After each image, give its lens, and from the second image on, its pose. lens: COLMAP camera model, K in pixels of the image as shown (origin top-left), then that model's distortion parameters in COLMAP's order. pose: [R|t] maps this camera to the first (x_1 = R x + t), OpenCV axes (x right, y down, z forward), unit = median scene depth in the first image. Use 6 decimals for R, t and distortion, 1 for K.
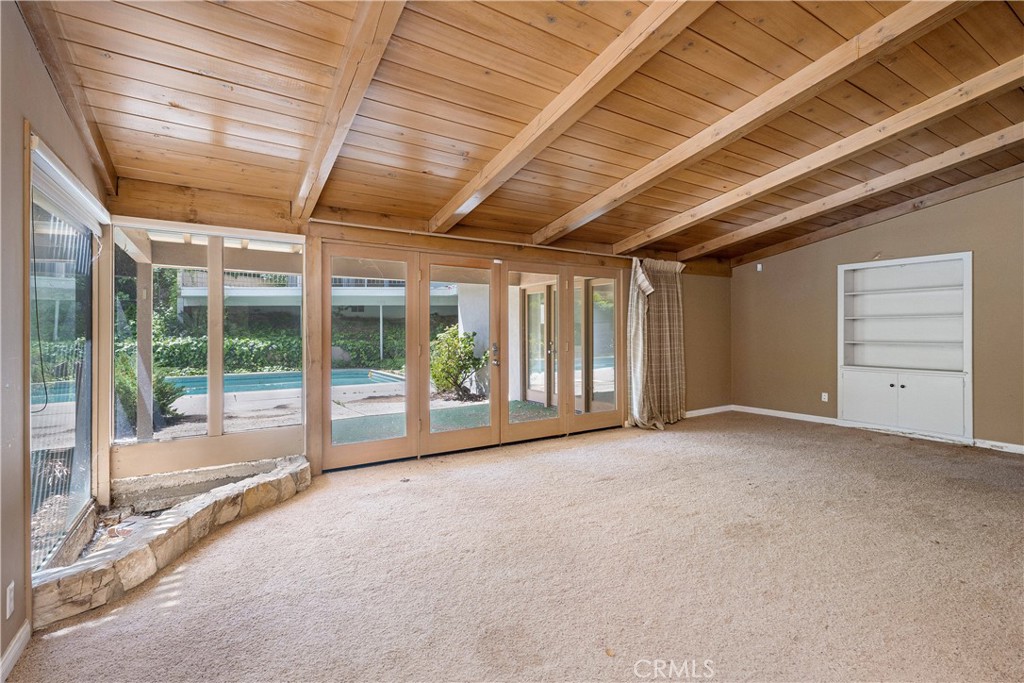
lens RADIAL K [[453.3, 0, 511.7], [0, 453.3, 332.5], [0, 0, 1]] dist [0.003796, -0.000043]
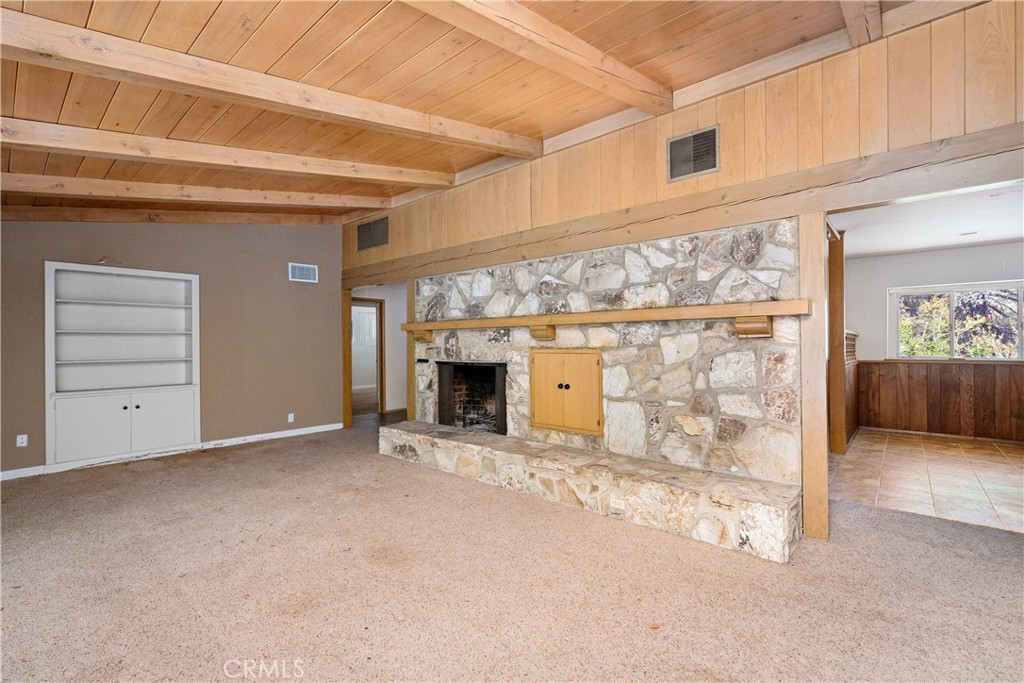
lens RADIAL K [[453.3, 0, 511.1], [0, 453.3, 344.2], [0, 0, 1]] dist [0.003796, -0.000043]
pose [[-0.278321, 0.000764, 0.960488, -0.263682], [0.012080, 0.999923, 0.002705, -0.003033], [-0.960412, 0.012356, -0.278309, 0.565708]]
